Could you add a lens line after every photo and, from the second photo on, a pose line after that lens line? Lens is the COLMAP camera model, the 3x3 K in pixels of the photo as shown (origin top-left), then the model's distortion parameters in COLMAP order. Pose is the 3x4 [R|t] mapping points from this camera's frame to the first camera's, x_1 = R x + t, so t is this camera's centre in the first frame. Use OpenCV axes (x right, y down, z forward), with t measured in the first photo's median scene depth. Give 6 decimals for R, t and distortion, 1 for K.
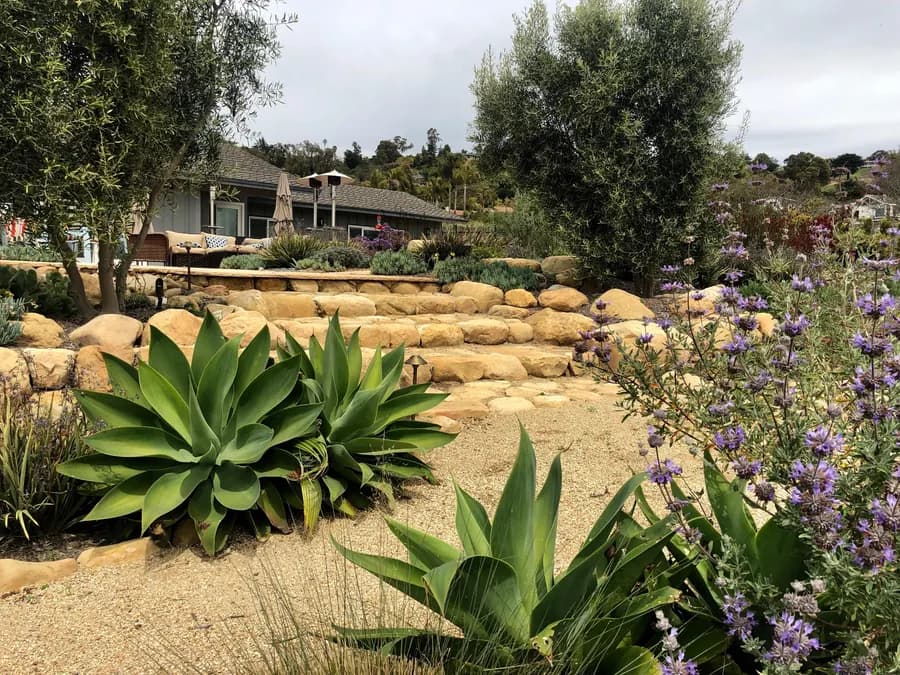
lens RADIAL K [[734.7, 0, 450.0], [0, 734.7, 337.5], [0, 0, 1]] dist [-0.004141, 0.013318]
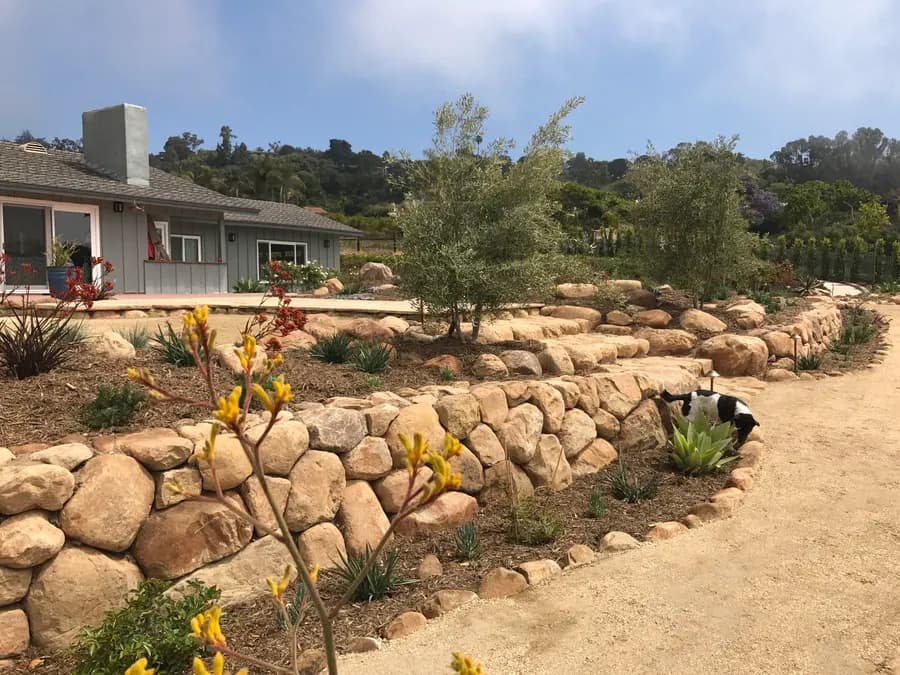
lens RADIAL K [[735.5, 0, 450.0], [0, 735.5, 337.5], [0, 0, 1]] dist [0.005600, 0.005096]
pose [[0.962038, -0.051515, 0.268008, -0.462011], [0.050885, 0.998661, 0.009302, -0.040973], [-0.268129, 0.004689, 0.963372, -0.143420]]
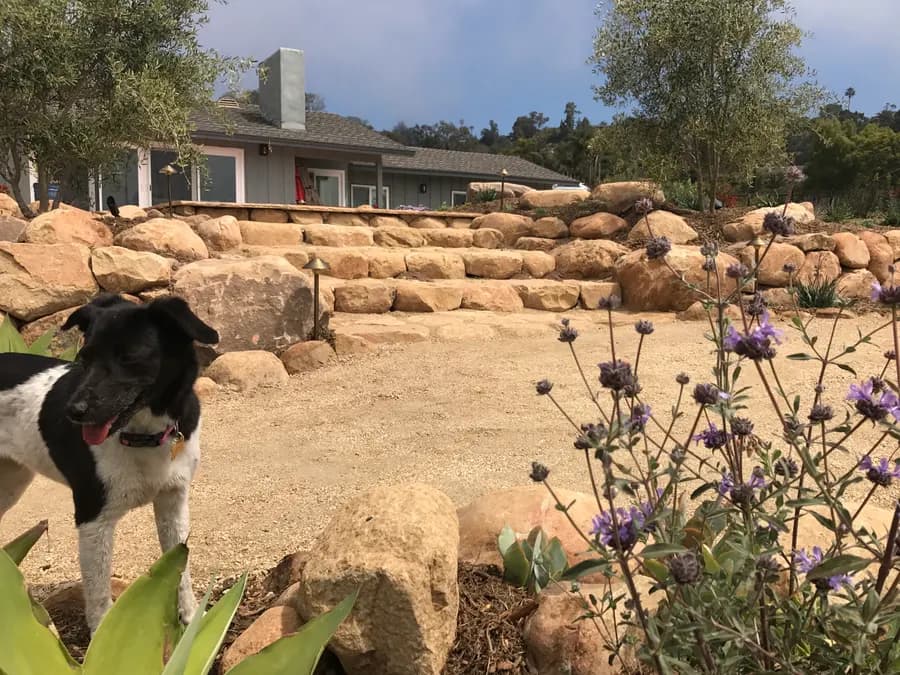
lens RADIAL K [[735.5, 0, 450.0], [0, 735.5, 337.5], [0, 0, 1]] dist [0.005600, 0.005096]
pose [[0.982008, 0.000635, -0.188839, 0.120951], [0.004540, 0.999626, 0.026970, 0.042451], [0.188785, -0.027342, 0.981638, 0.116196]]
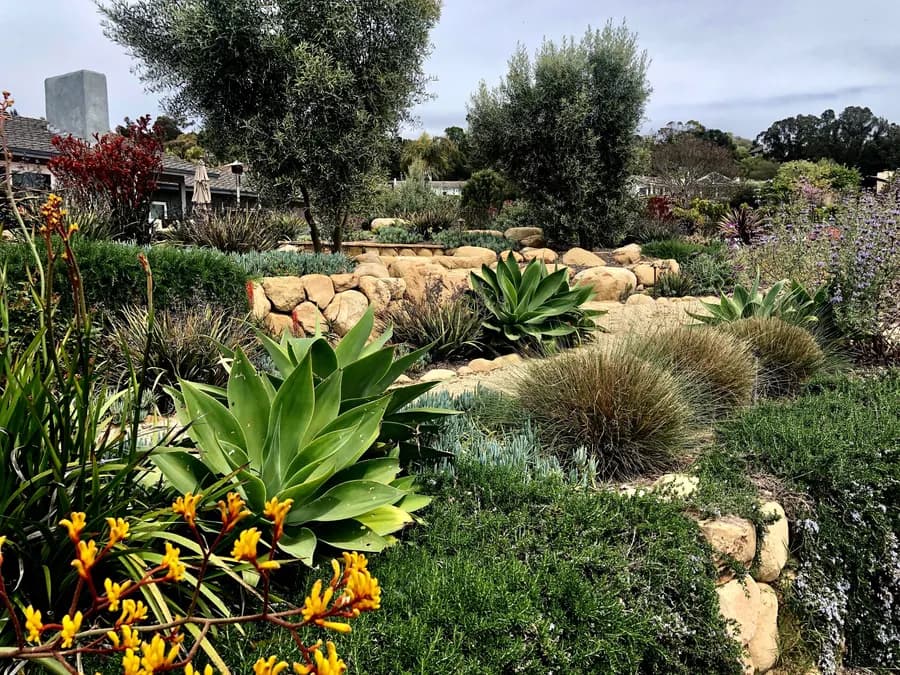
lens RADIAL K [[735.5, 0, 450.0], [0, 735.5, 337.5], [0, 0, 1]] dist [0.005600, 0.005096]
pose [[0.960010, -0.060627, 0.273324, -0.362043], [0.053409, 0.998001, 0.033778, 0.042315], [-0.274826, -0.017829, 0.961329, -0.302148]]
